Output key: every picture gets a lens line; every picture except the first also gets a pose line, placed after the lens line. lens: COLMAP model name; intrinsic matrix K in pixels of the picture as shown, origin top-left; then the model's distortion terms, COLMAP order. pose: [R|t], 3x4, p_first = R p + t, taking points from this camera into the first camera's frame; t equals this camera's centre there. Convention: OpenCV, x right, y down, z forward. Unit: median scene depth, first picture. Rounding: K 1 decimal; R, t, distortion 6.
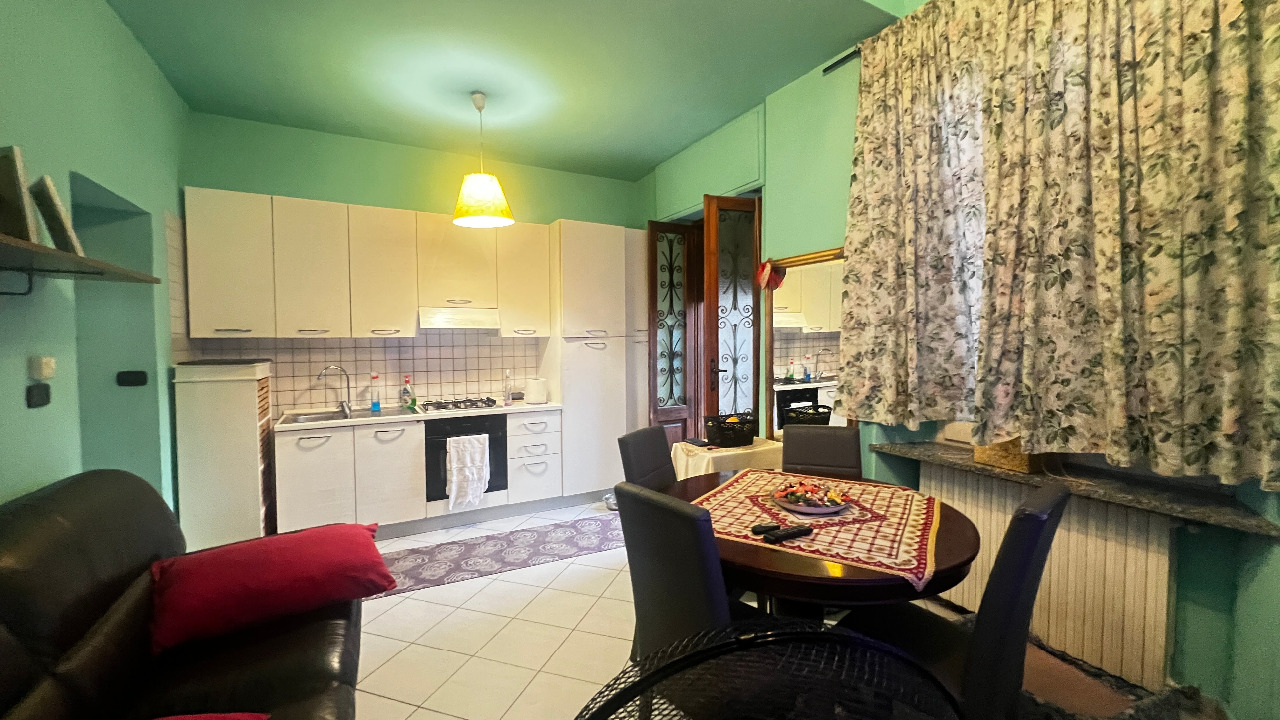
lens RADIAL K [[510.9, 0, 634.1], [0, 510.9, 356.7], [0, 0, 1]] dist [-0.001951, -0.000183]
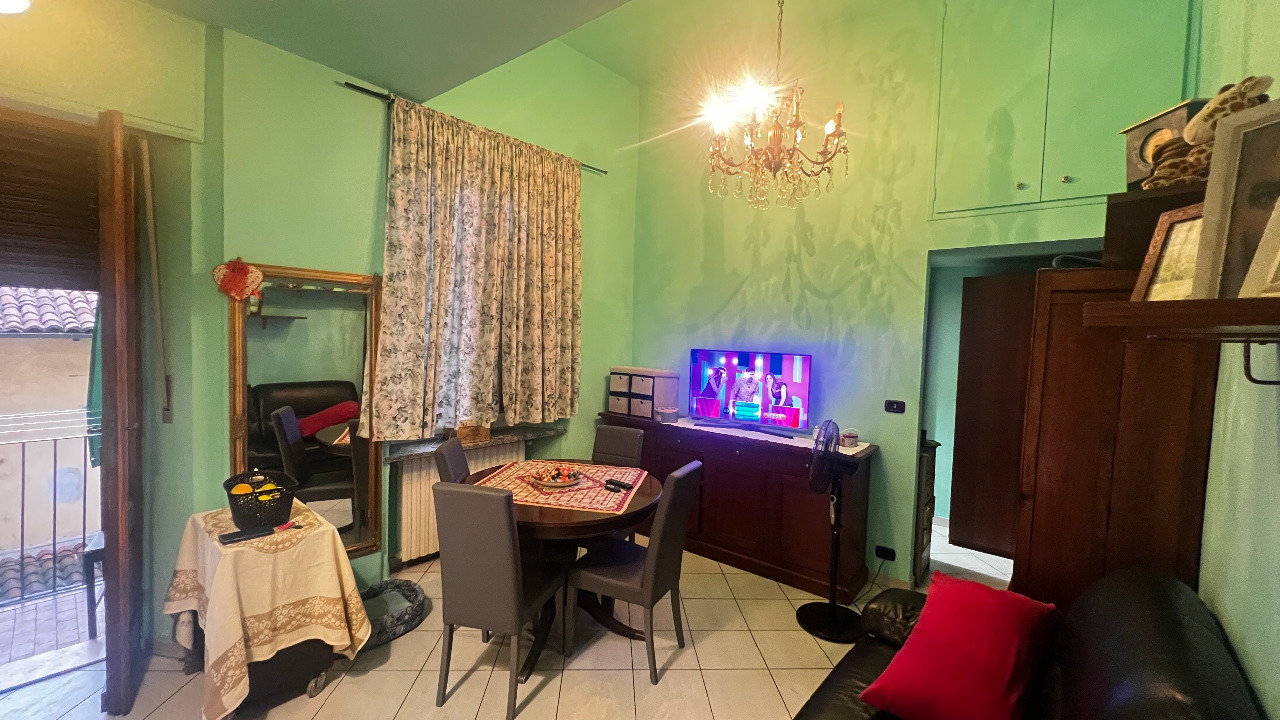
lens RADIAL K [[510.9, 0, 635.4], [0, 510.9, 358.2], [0, 0, 1]] dist [-0.001951, -0.000183]
pose [[-0.365160, -0.046083, 0.929803, -0.671021], [0.006504, 0.998623, 0.052048, -0.089165], [-0.930922, 0.025054, -0.364358, 0.794335]]
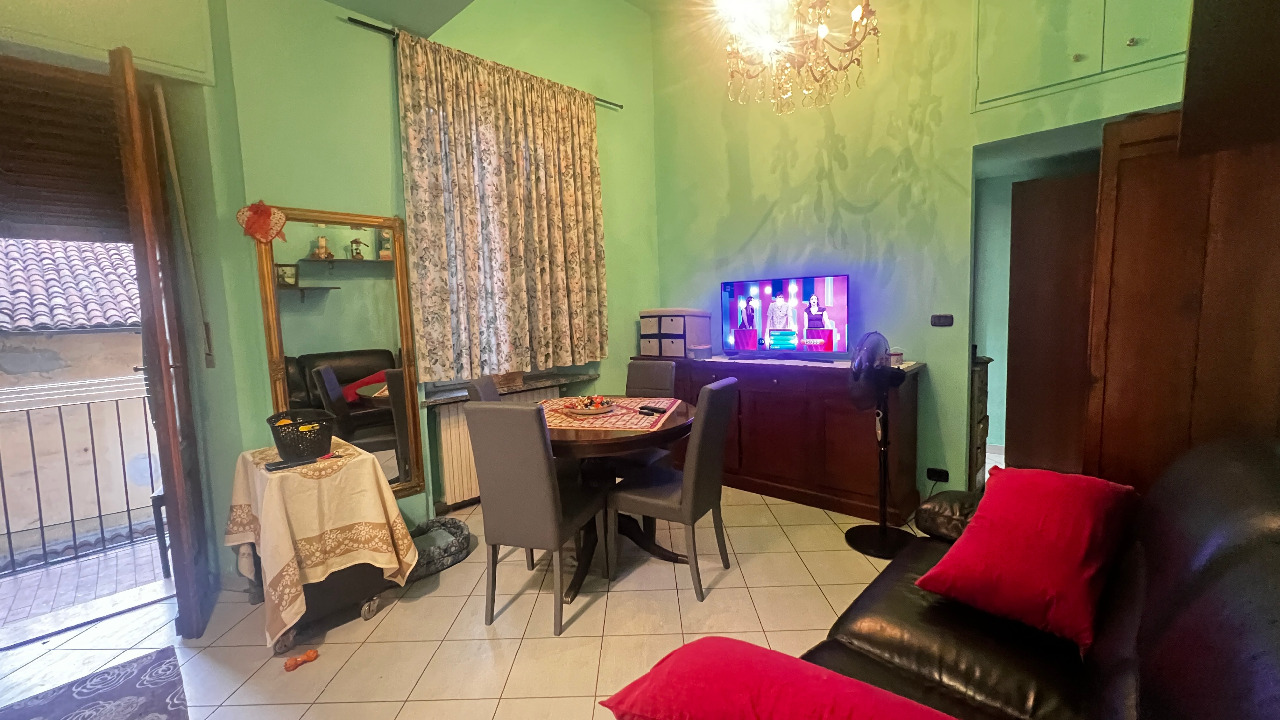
lens RADIAL K [[510.9, 0, 634.9], [0, 510.9, 358.4], [0, 0, 1]] dist [-0.001951, -0.000183]
pose [[-0.304549, -0.070607, 0.949876, -0.655381], [0.075718, 0.992298, 0.098037, 0.000710], [-0.949482, 0.101780, -0.296857, 0.781524]]
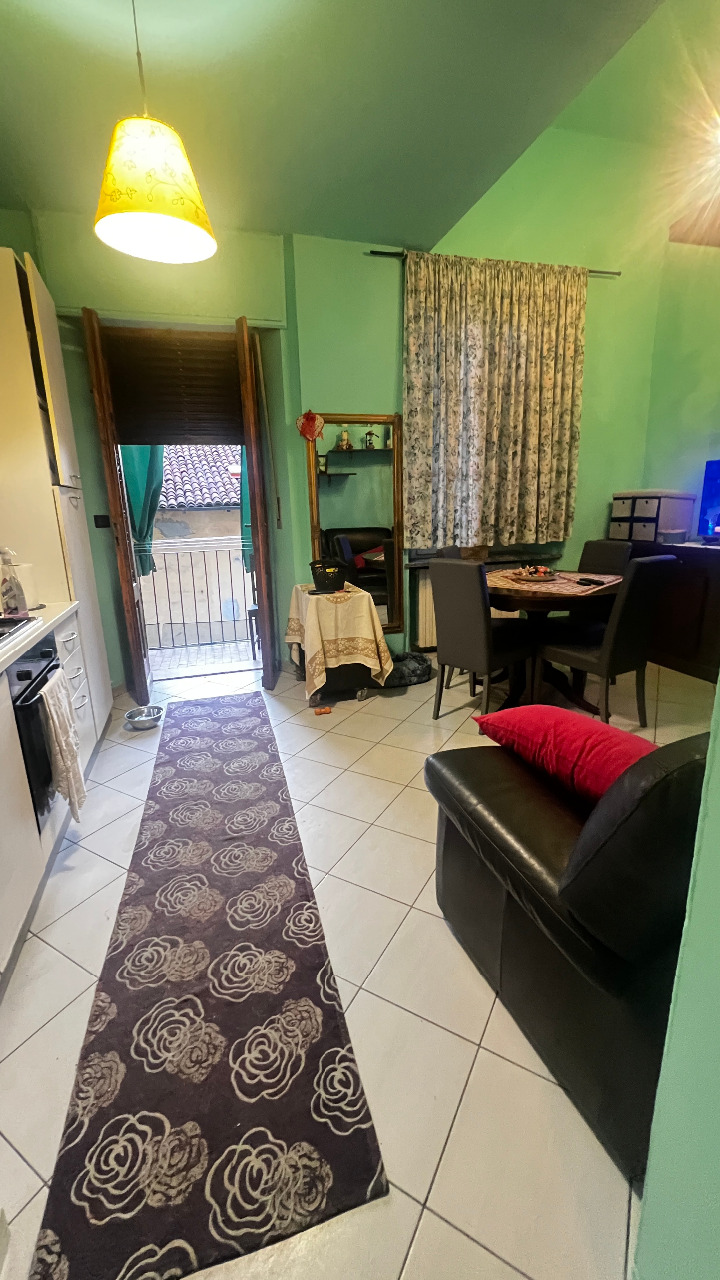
lens RADIAL K [[510.9, 0, 363.7], [0, 510.9, 635.4], [0, 0, 1]] dist [-0.001951, -0.000183]
pose [[0.196626, -0.238363, 0.951063, -0.883365], [0.063248, 0.971062, 0.230299, 0.023461], [-0.978436, 0.014870, 0.206012, 0.730024]]
